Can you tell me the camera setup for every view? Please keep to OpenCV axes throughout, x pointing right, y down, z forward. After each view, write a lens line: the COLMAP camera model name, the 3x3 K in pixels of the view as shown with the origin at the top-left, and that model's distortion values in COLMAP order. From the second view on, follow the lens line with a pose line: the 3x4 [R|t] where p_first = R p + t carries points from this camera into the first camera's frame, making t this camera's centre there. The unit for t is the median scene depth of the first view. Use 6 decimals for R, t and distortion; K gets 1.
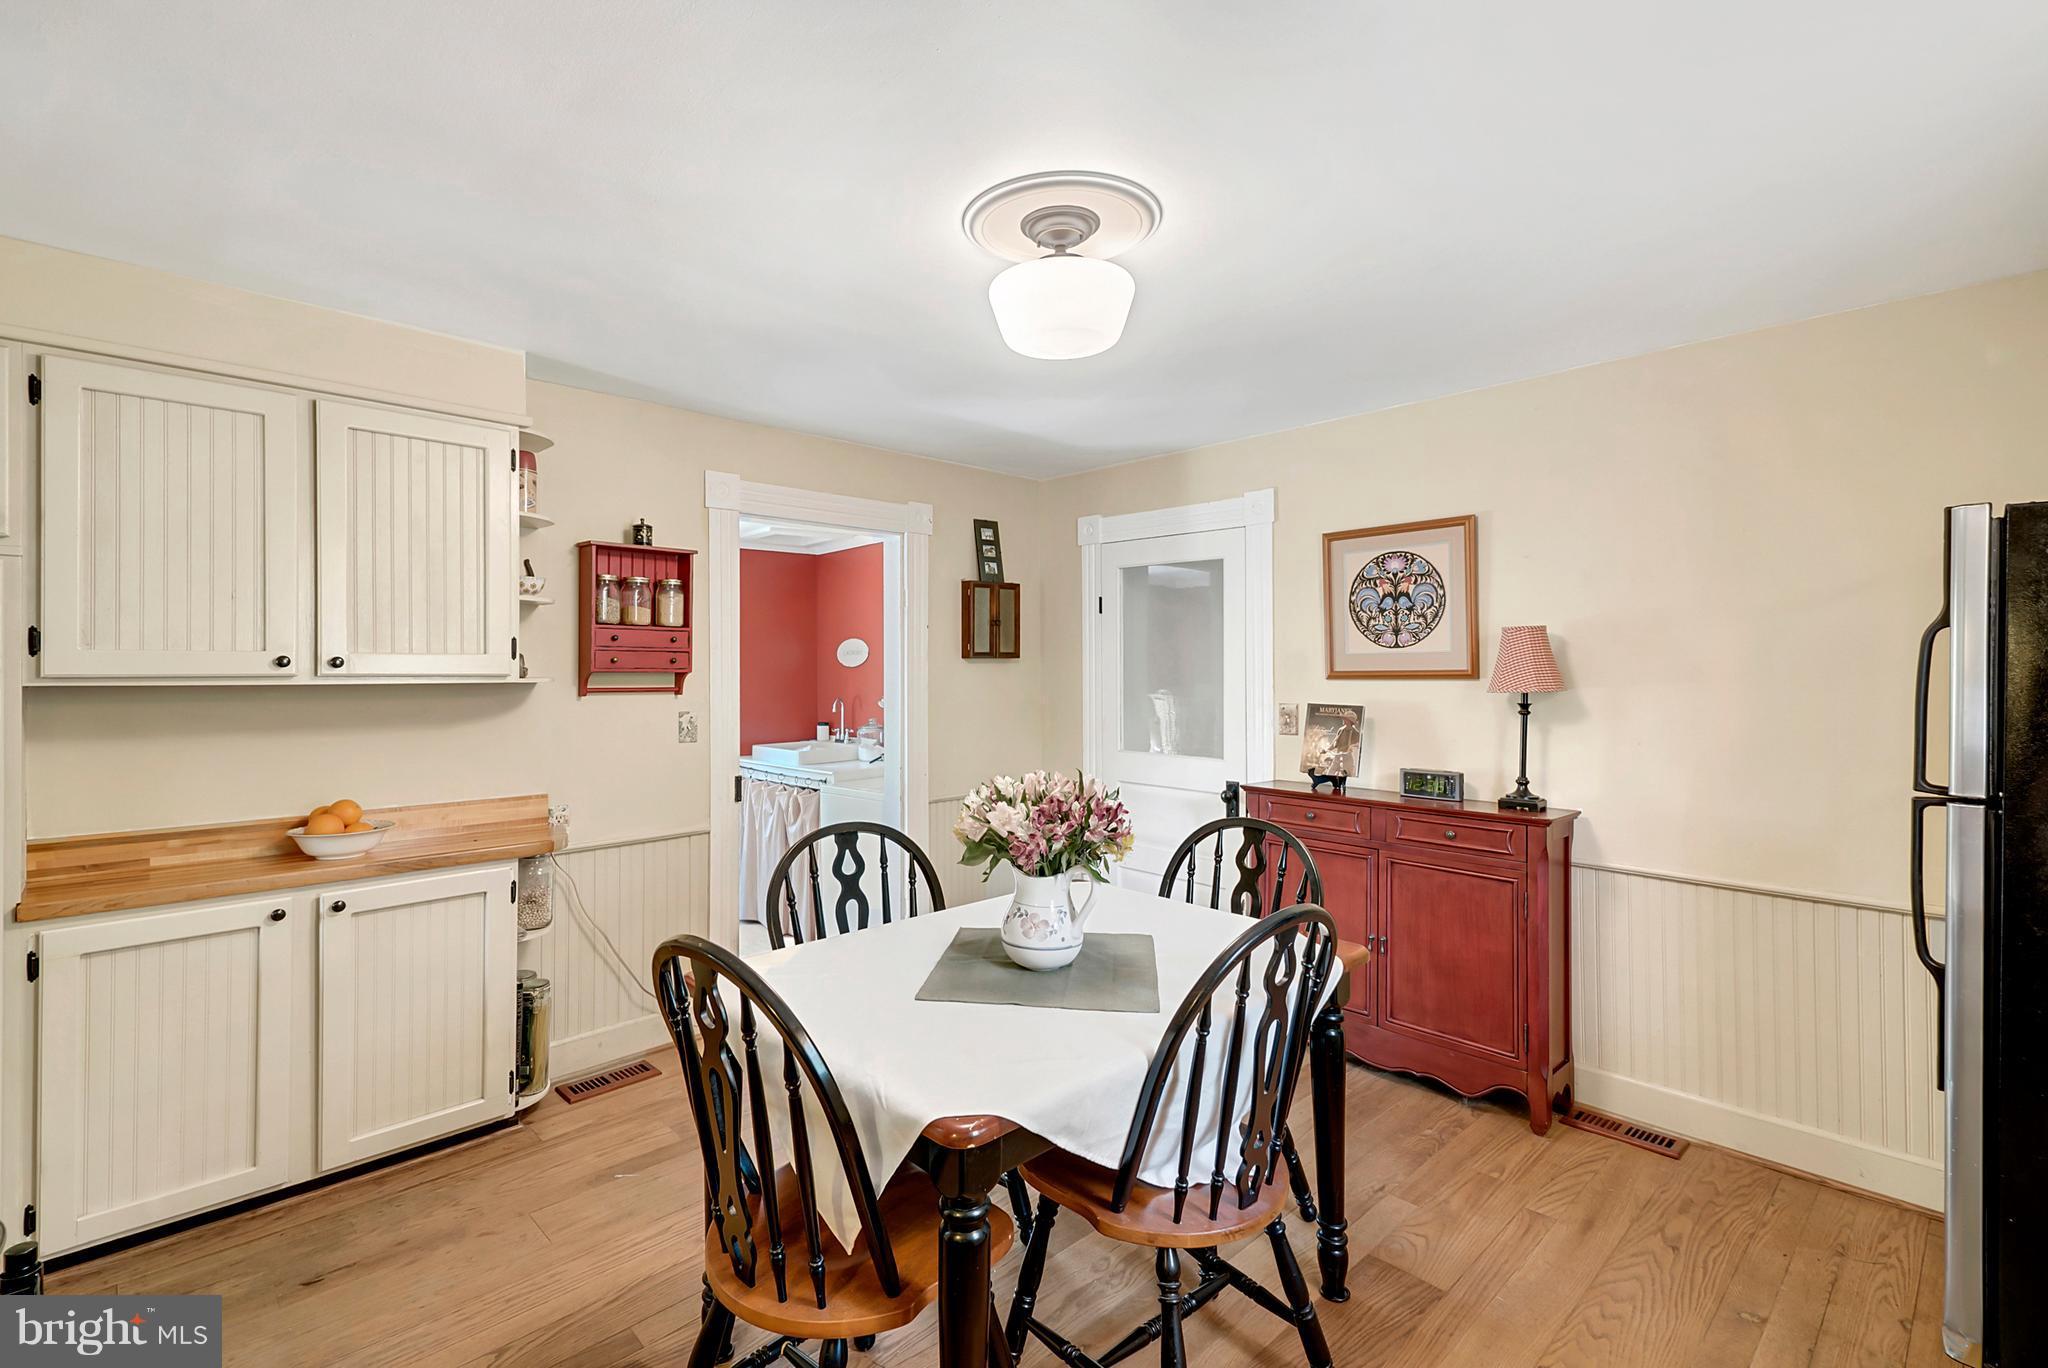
lens RADIAL K [[949.3, 0, 1006.9], [0, 949.3, 664.7], [0, 0, 1]] dist [0.002367, 0.000930]
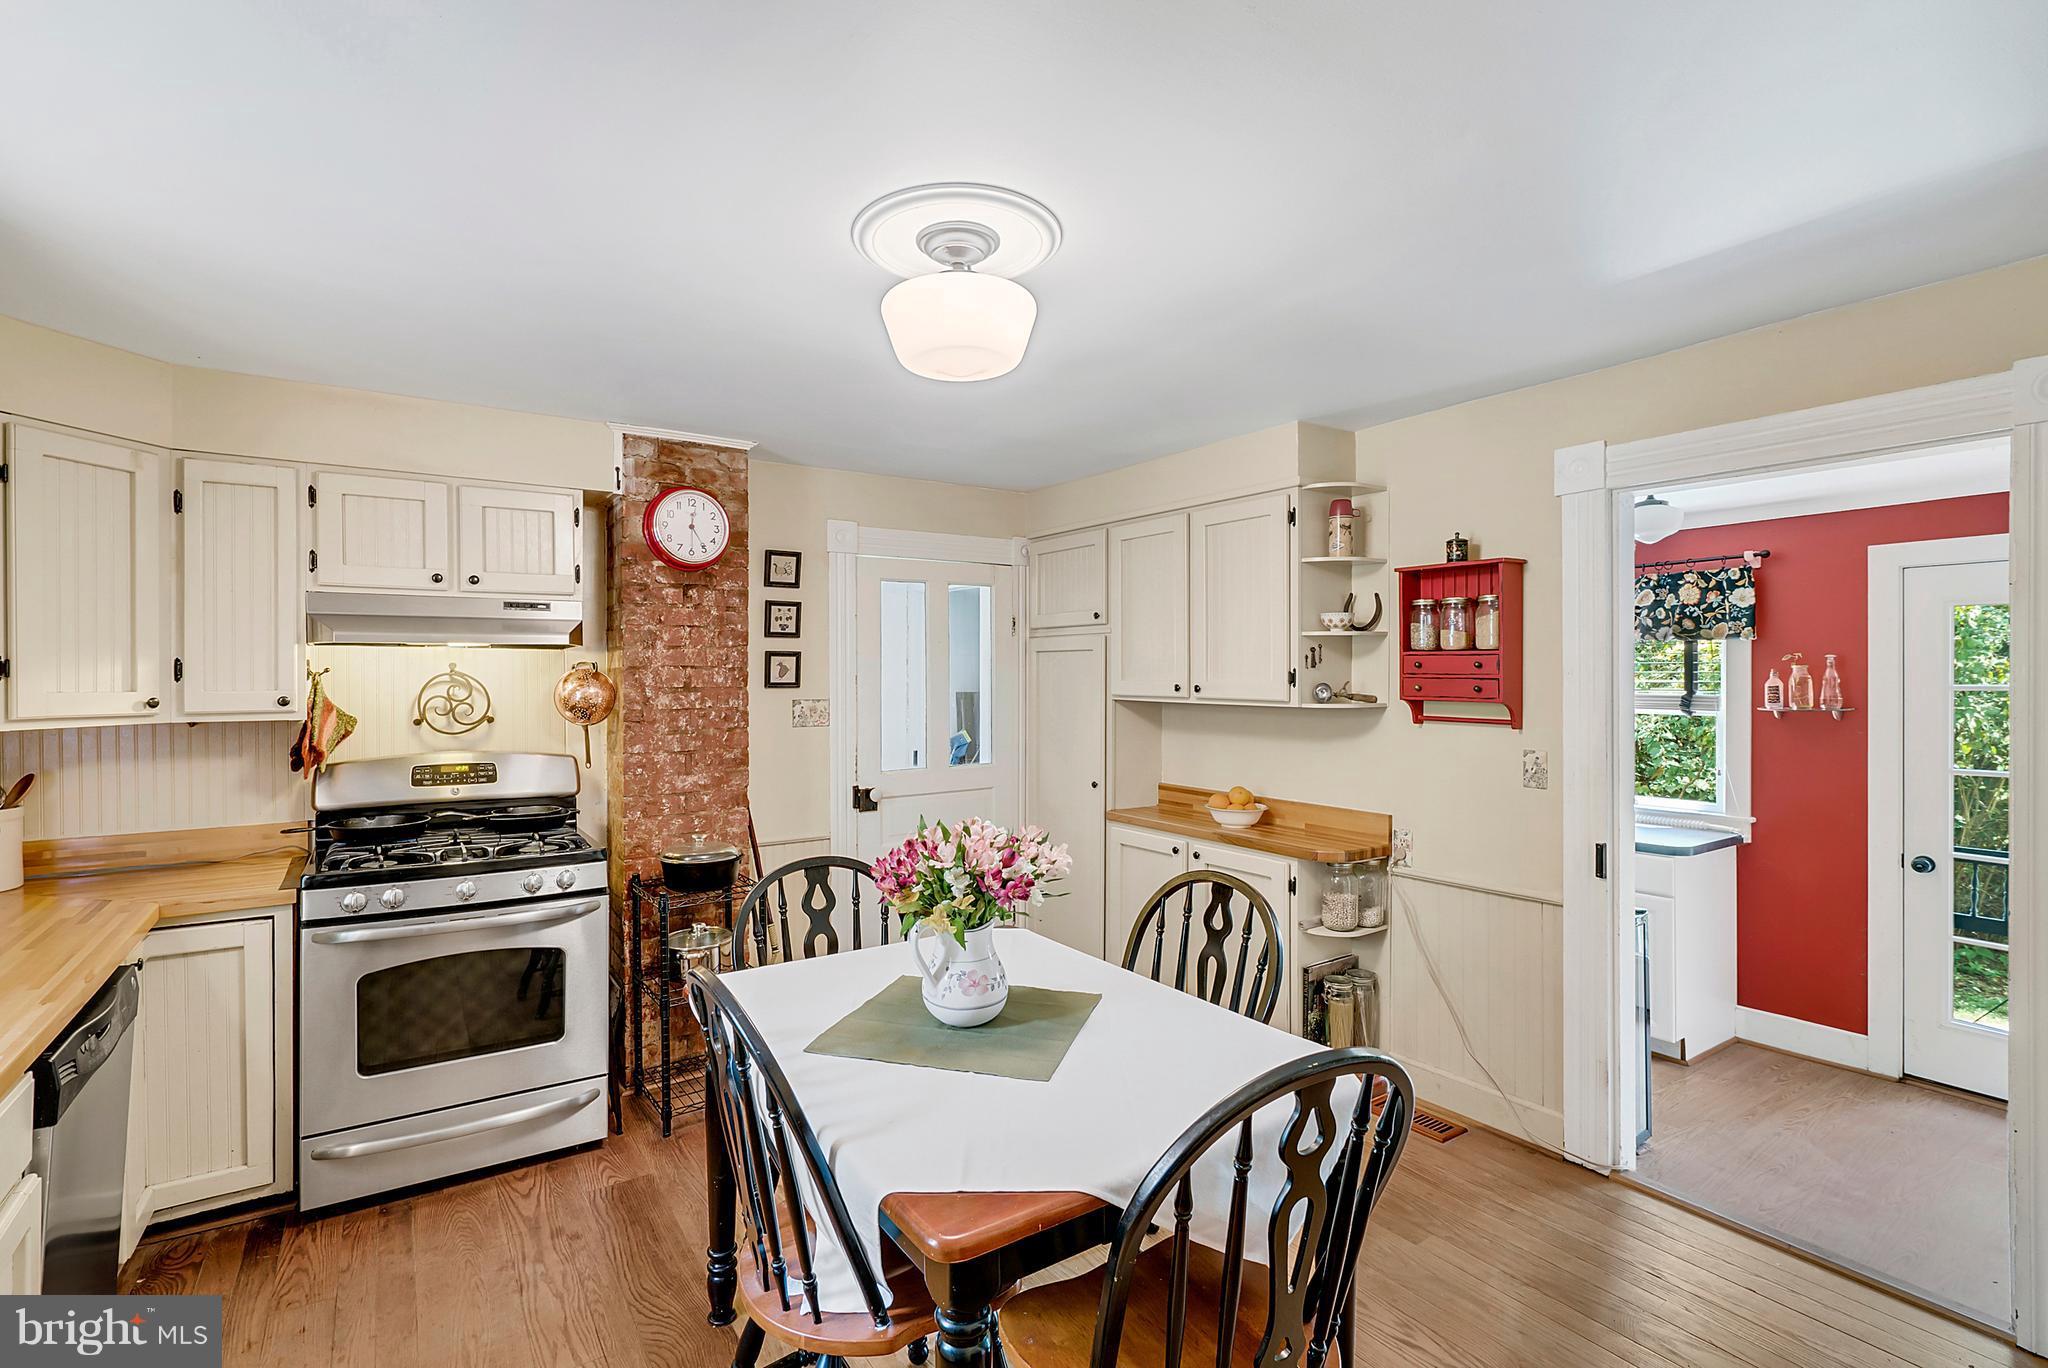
lens RADIAL K [[949.3, 0, 1016.4], [0, 949.3, 678.8], [0, 0, 1]] dist [0.002367, 0.000930]
pose [[-0.178304, 0.007242, -0.983949, 0.590096], [0.002585, 0.999973, 0.006892, -0.021269], [0.983972, -0.001315, -0.178318, 0.744726]]
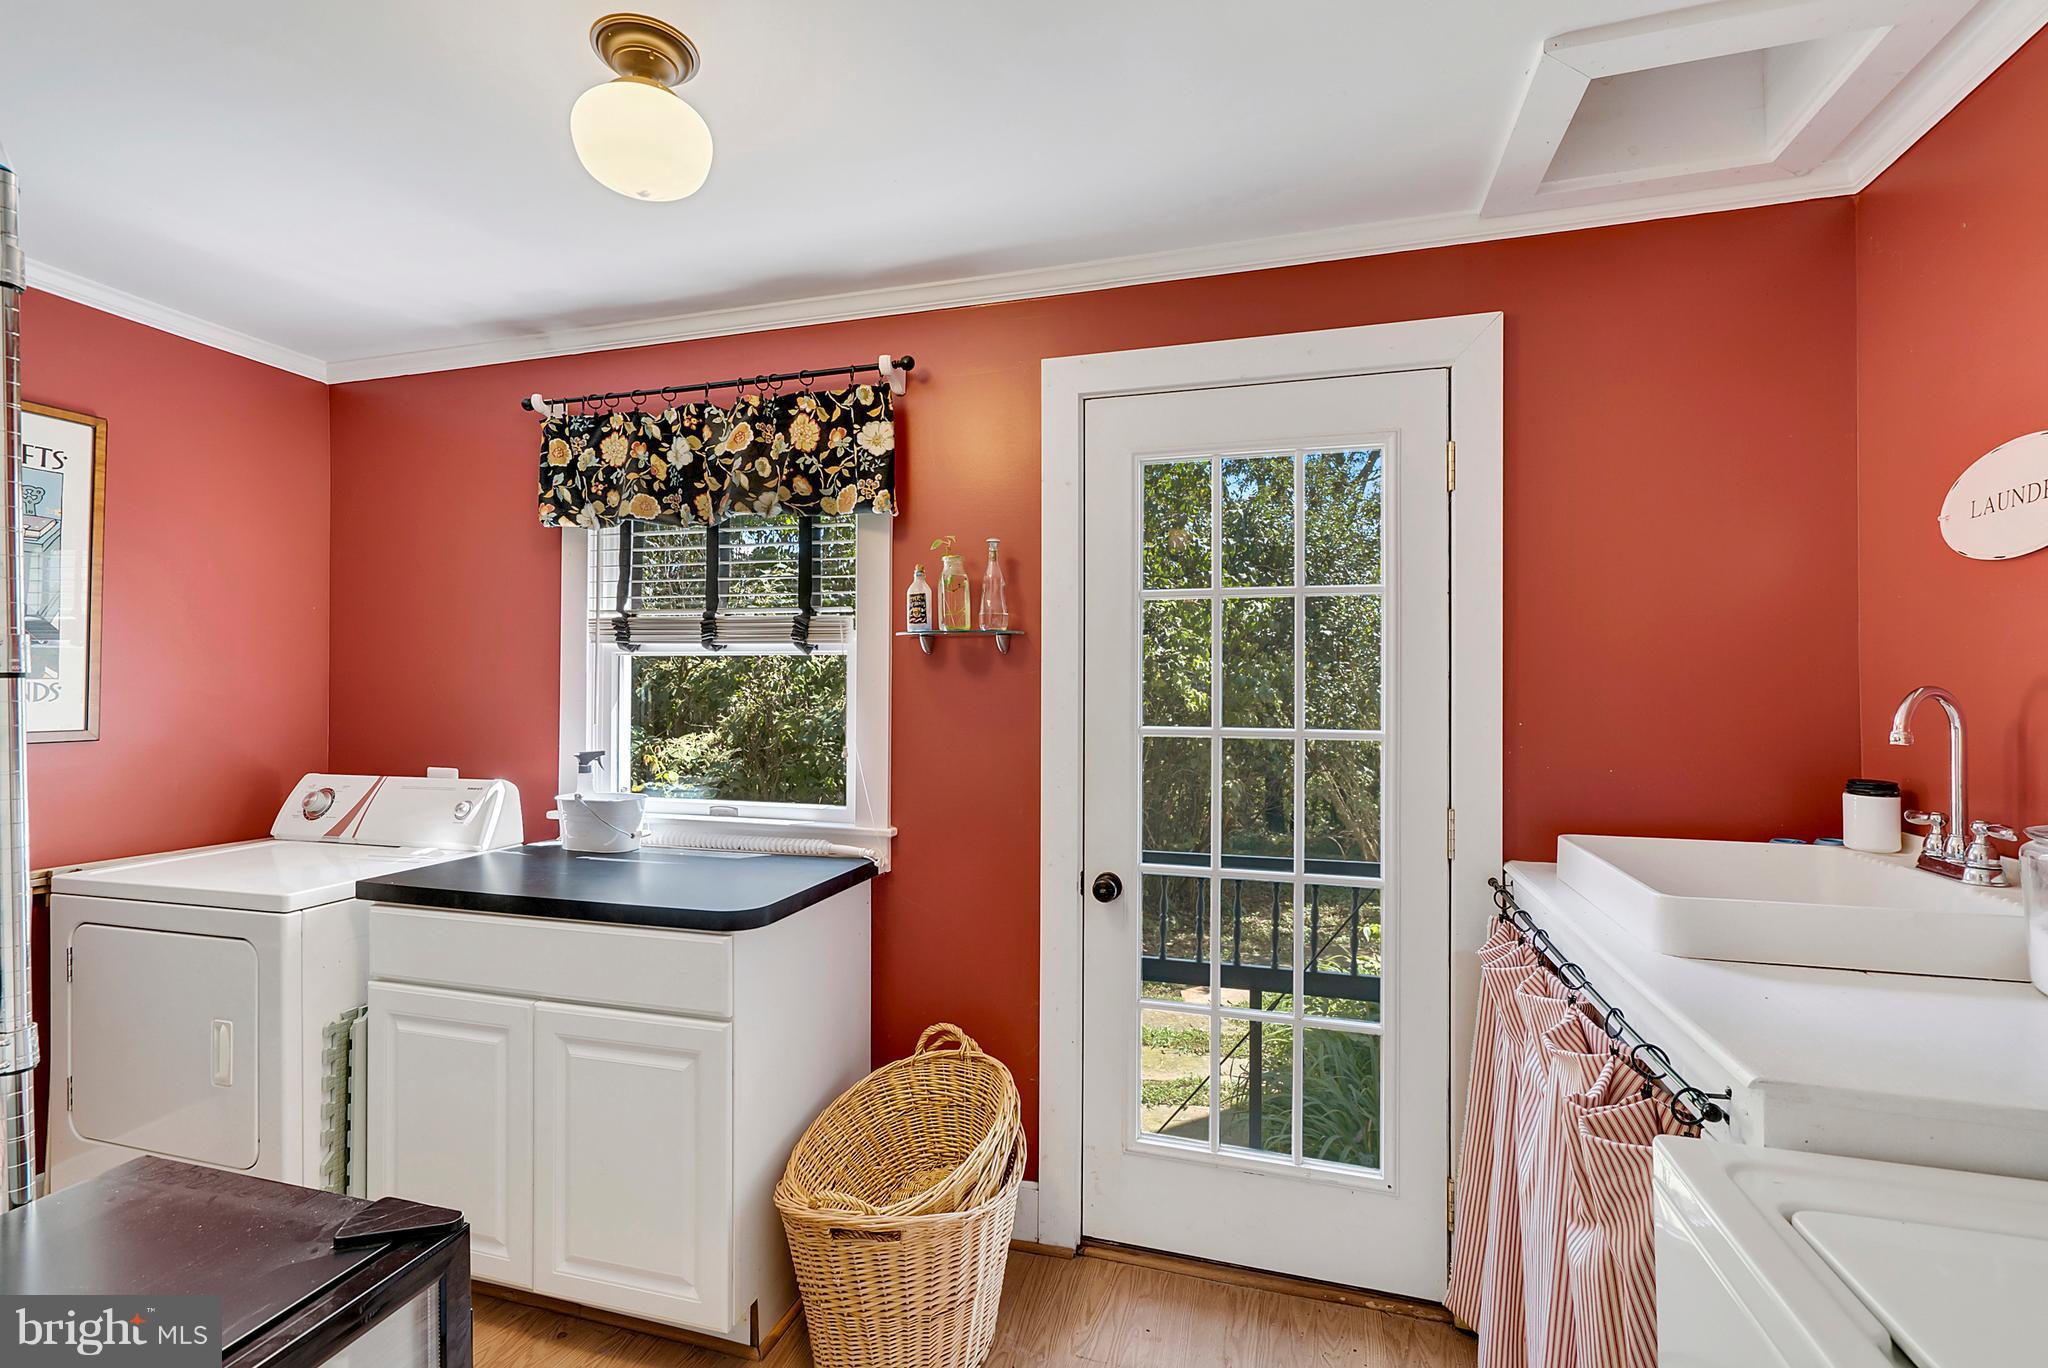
lens RADIAL K [[949.3, 0, 1019.2], [0, 949.3, 680.5], [0, 0, 1]] dist [0.002367, 0.000930]
pose [[0.472096, 0.002773, -0.881543, -0.129930], [-0.005233, 0.999986, 0.000343, 0.060742], [0.881532, 0.004451, 0.472104, 1.216459]]
